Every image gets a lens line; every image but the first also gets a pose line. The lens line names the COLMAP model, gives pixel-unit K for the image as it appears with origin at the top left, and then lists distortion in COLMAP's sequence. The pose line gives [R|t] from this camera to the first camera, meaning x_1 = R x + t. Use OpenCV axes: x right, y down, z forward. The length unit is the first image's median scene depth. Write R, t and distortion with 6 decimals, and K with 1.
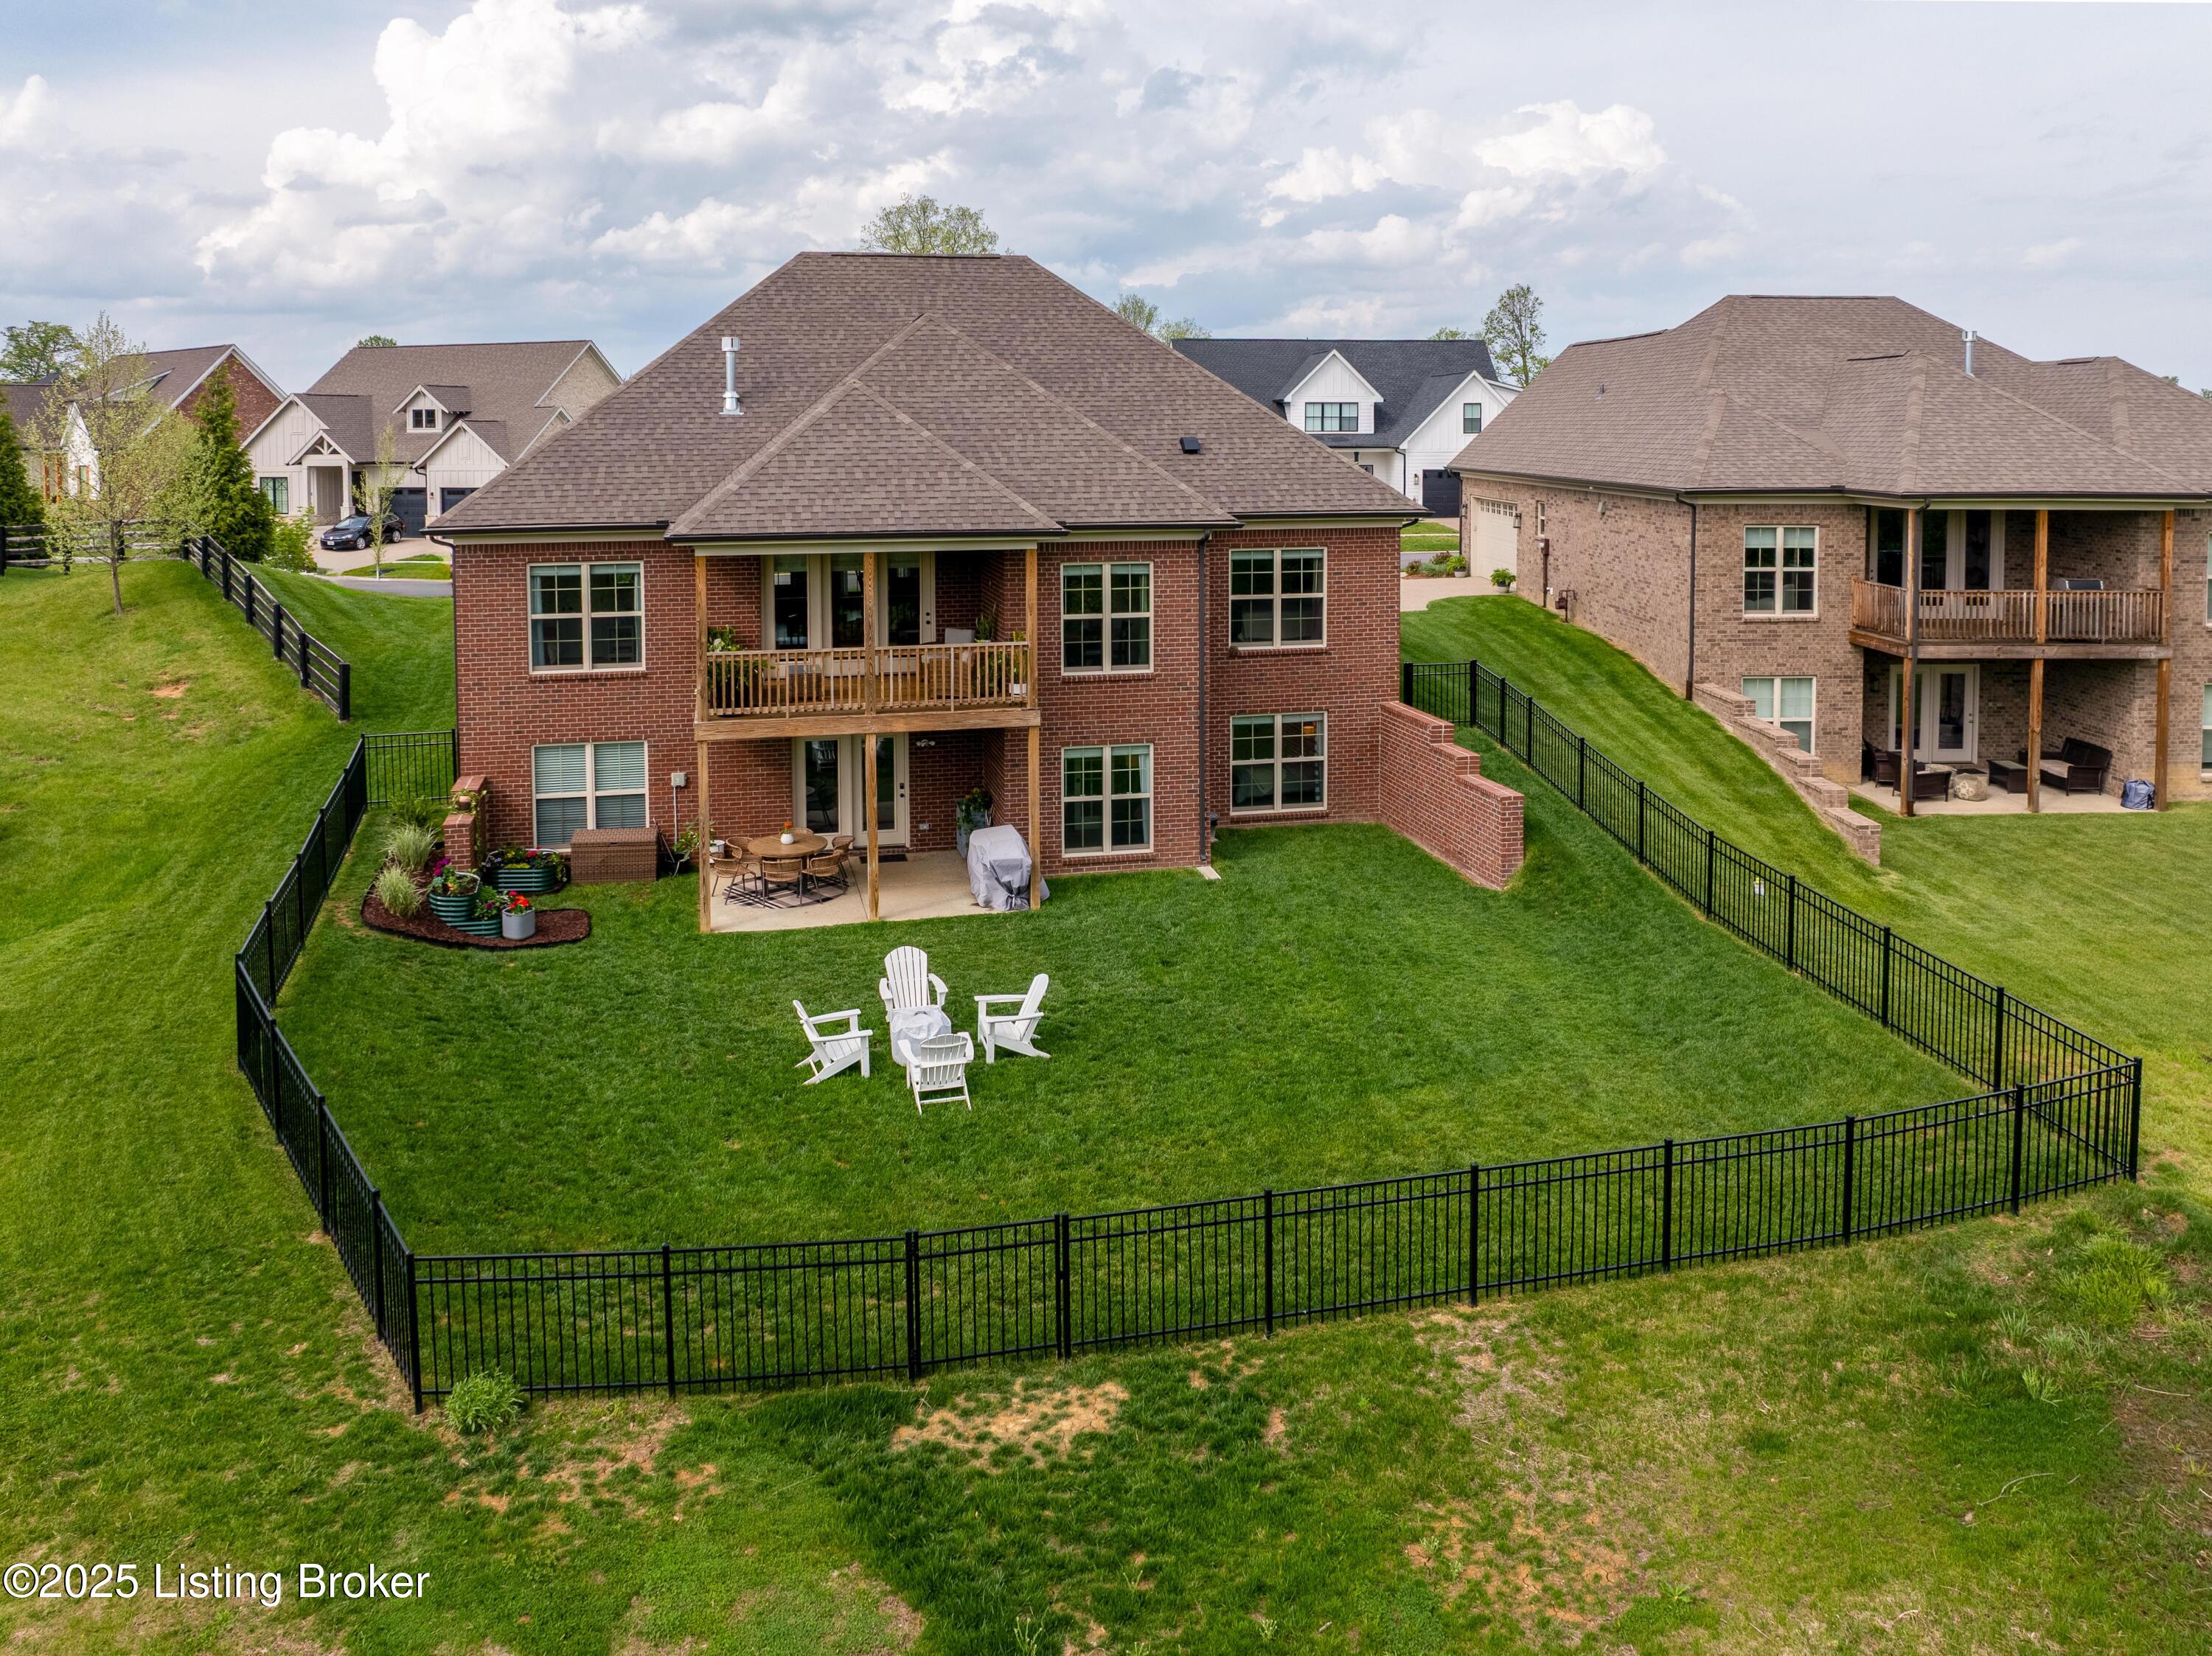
lens RADIAL K [[1804.5, 0, 1140.4], [0, 1804.5, 633.1], [0, 0, 1]] dist [-0.000557, -0.071664]
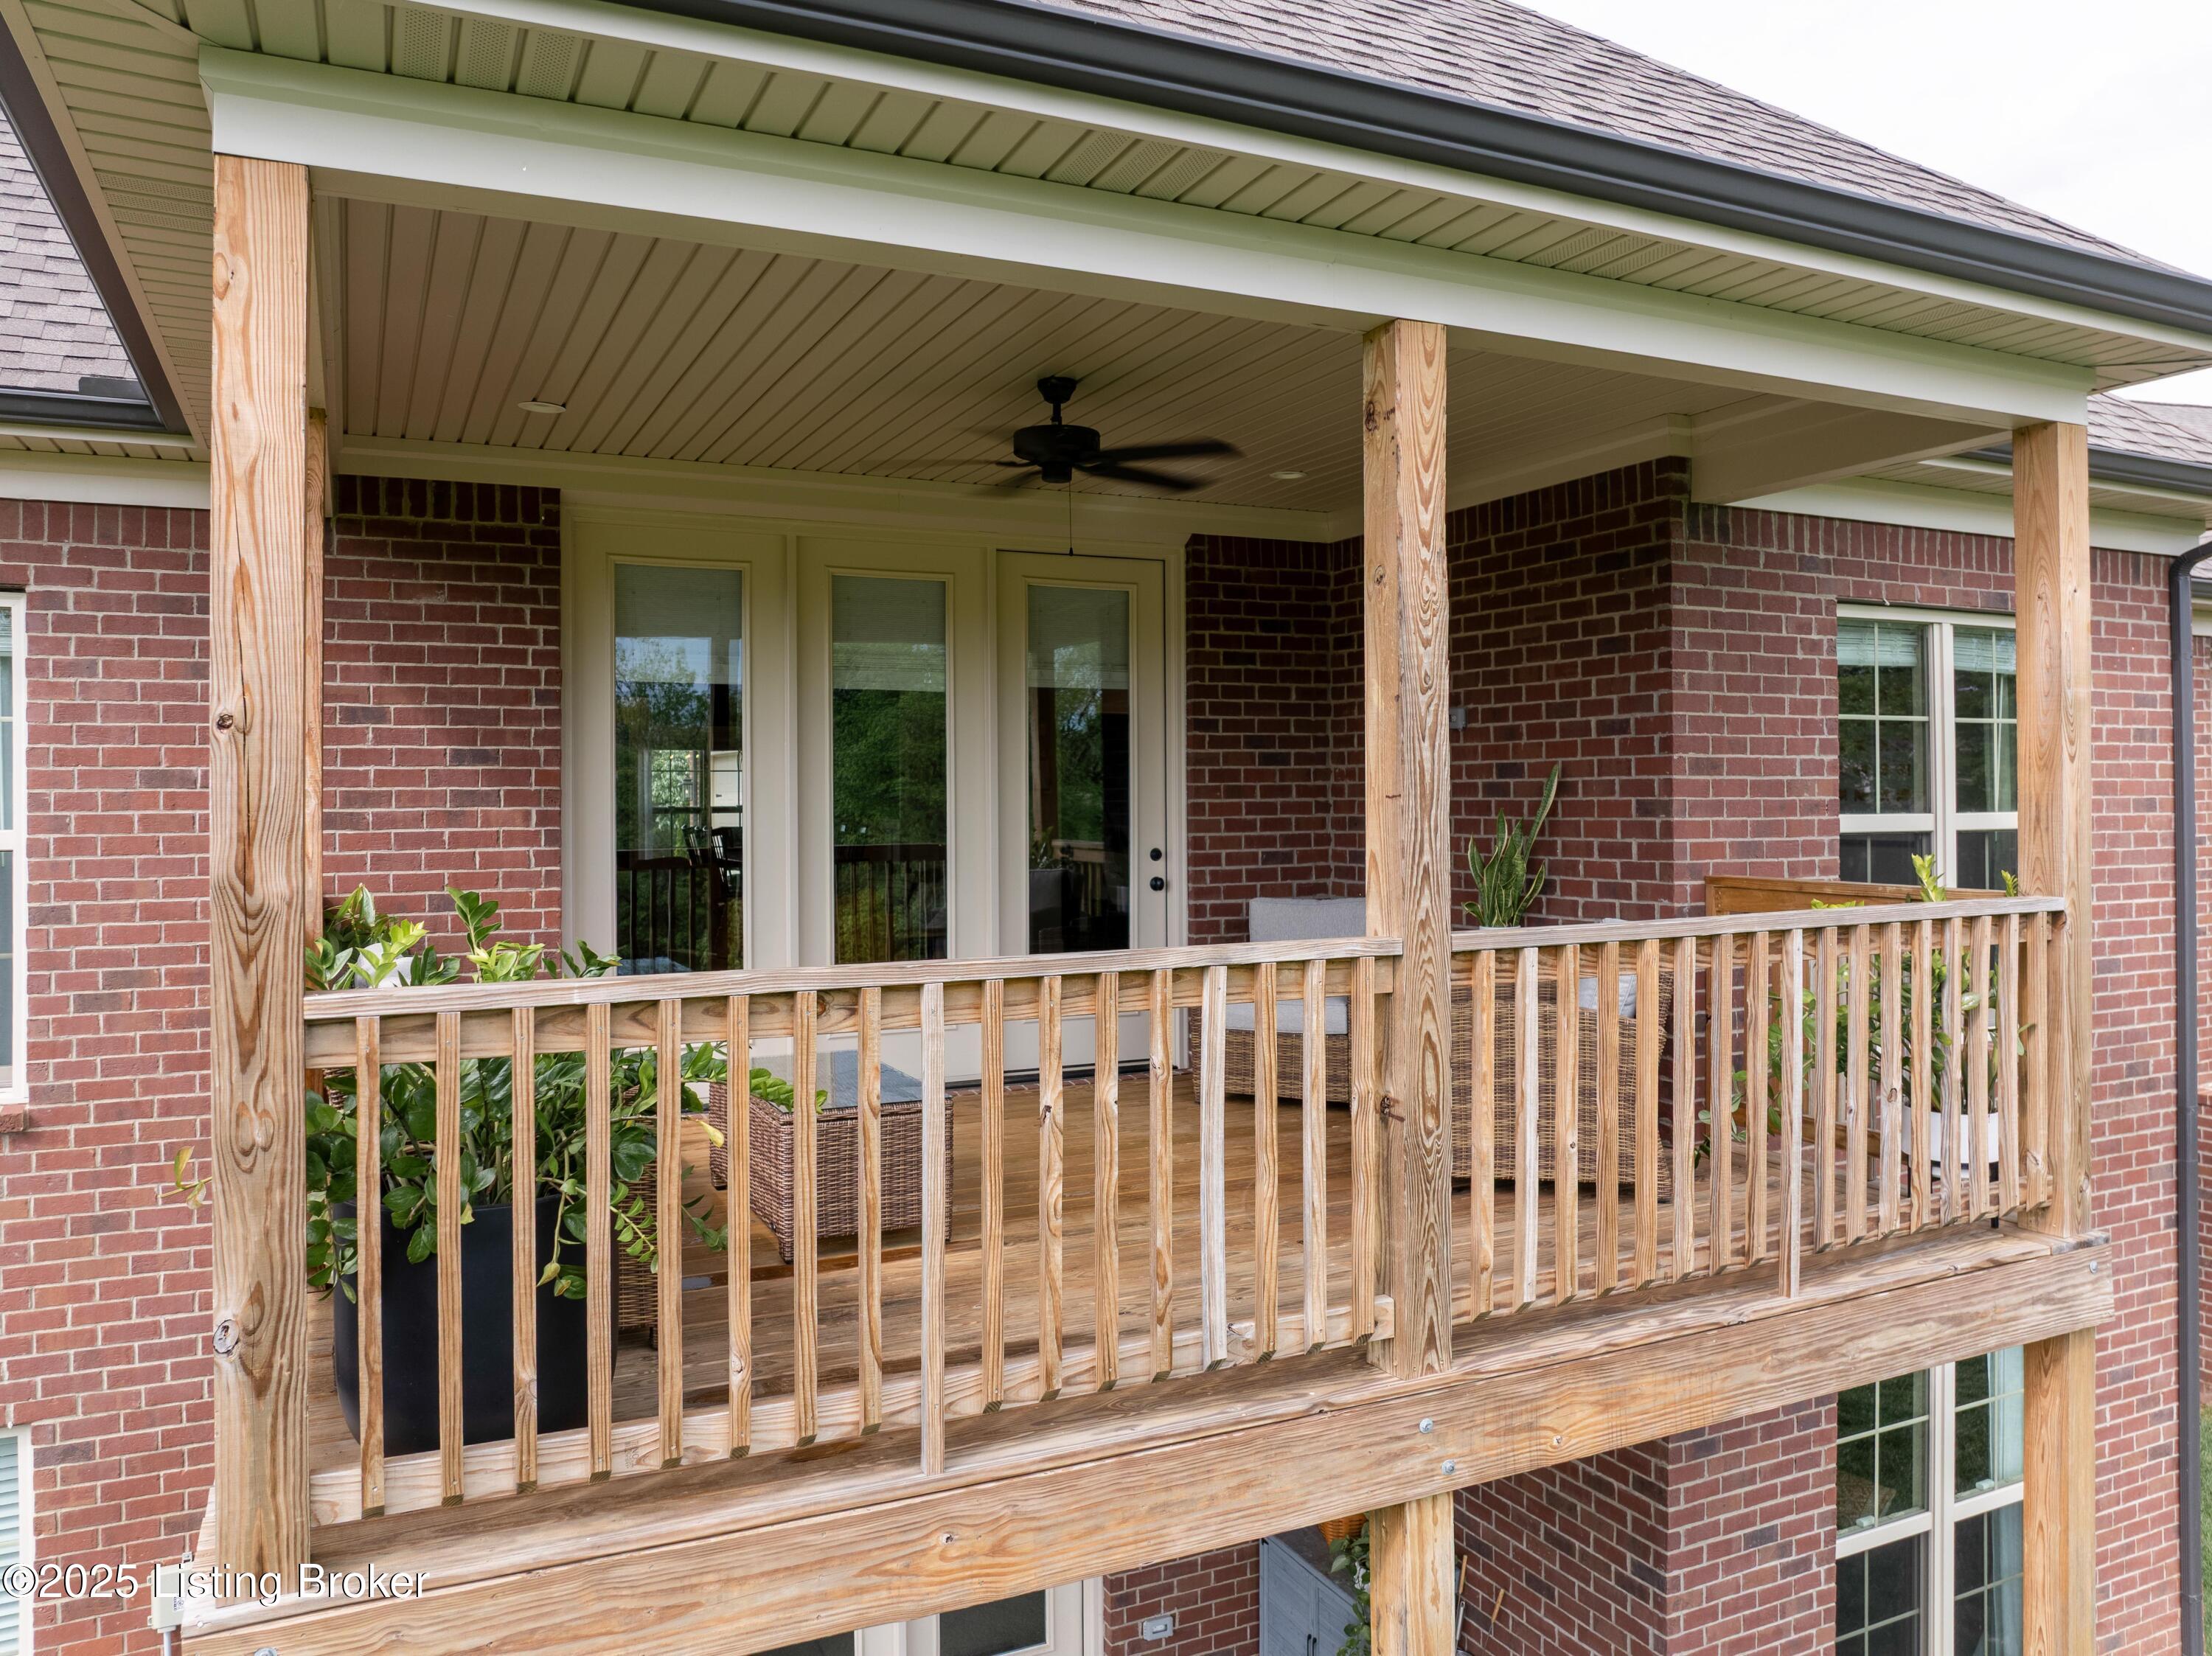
lens RADIAL K [[1595.9, 0, 1058.7], [0, 1595.9, 786.1], [0, 0, 1]] dist [-0.075283, 0.044478]
pose [[0.981853, -0.007268, 0.189505, -0.191451], [0.032317, 0.991062, -0.129428, 0.010955], [-0.186871, 0.133203, 0.973312, 0.805192]]
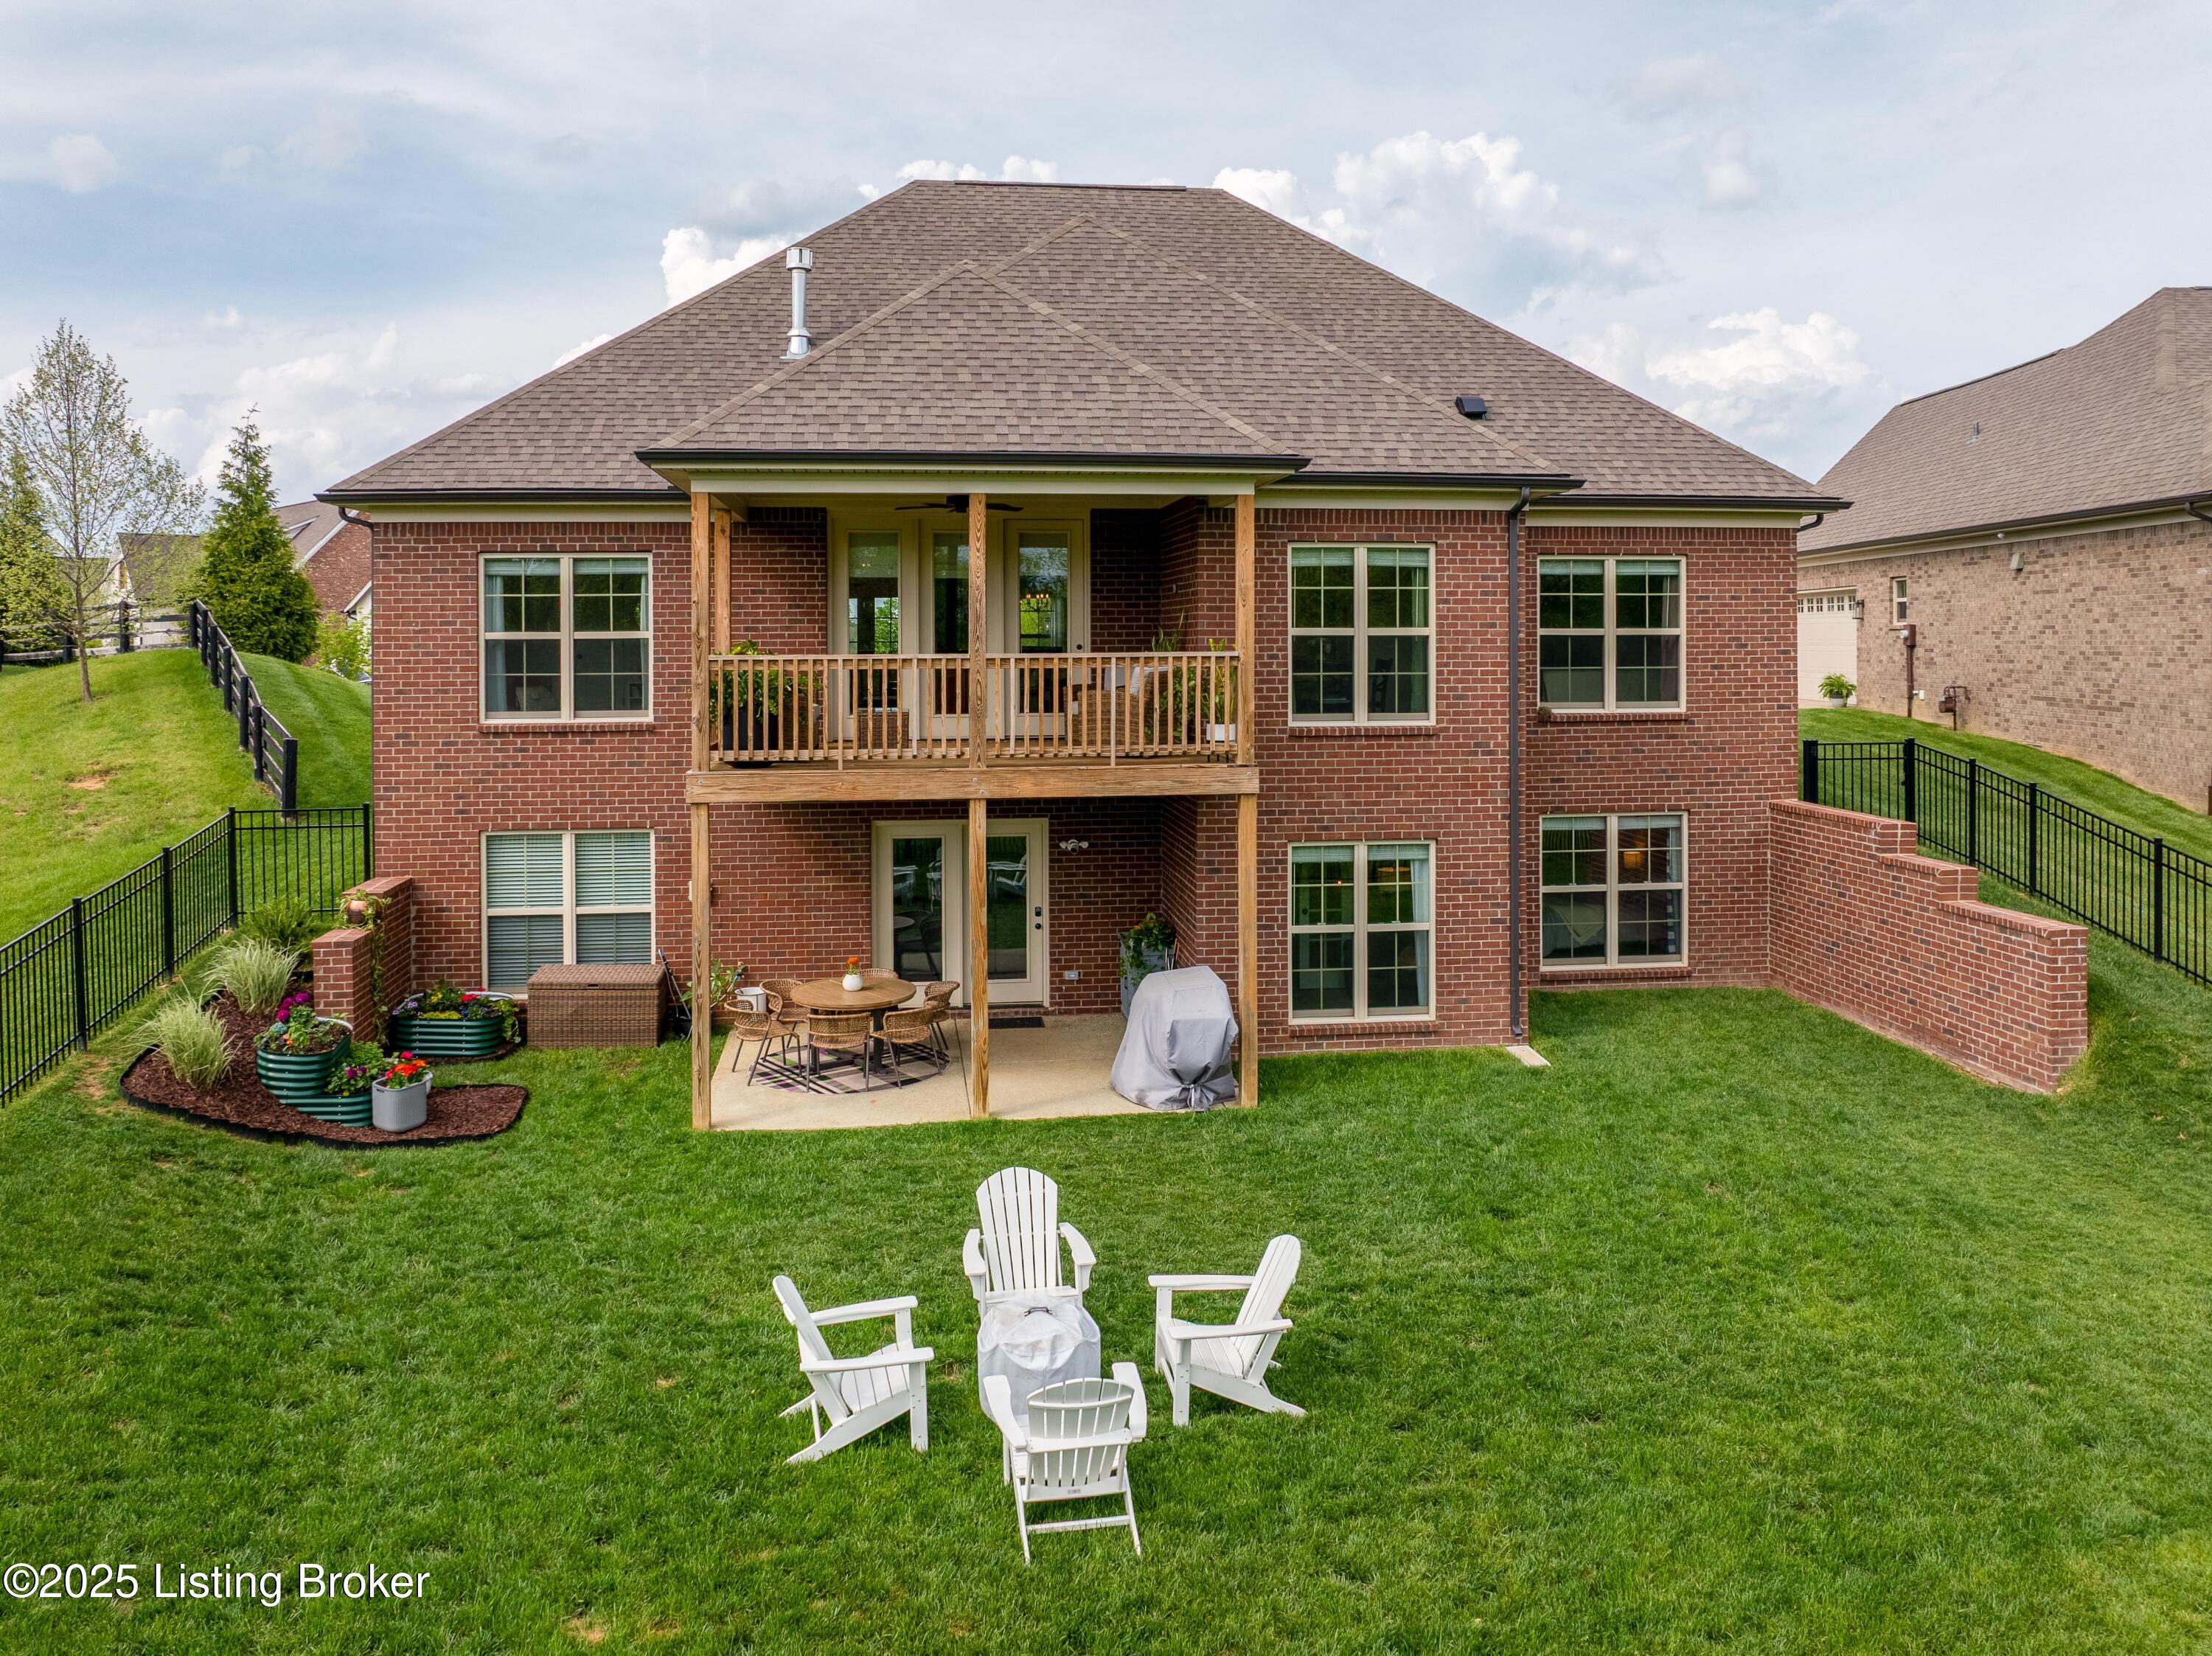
lens RADIAL K [[1703.5, 0, 1079.1], [0, 1703.5, 656.0], [0, 0, 1]] dist [-0.023557, -0.004641]
pose [[0.991516, -0.005359, -0.129876, -0.039175], [-0.009608, 0.993394, -0.114347, 0.067757], [0.129630, 0.114624, 0.984915, 0.410955]]
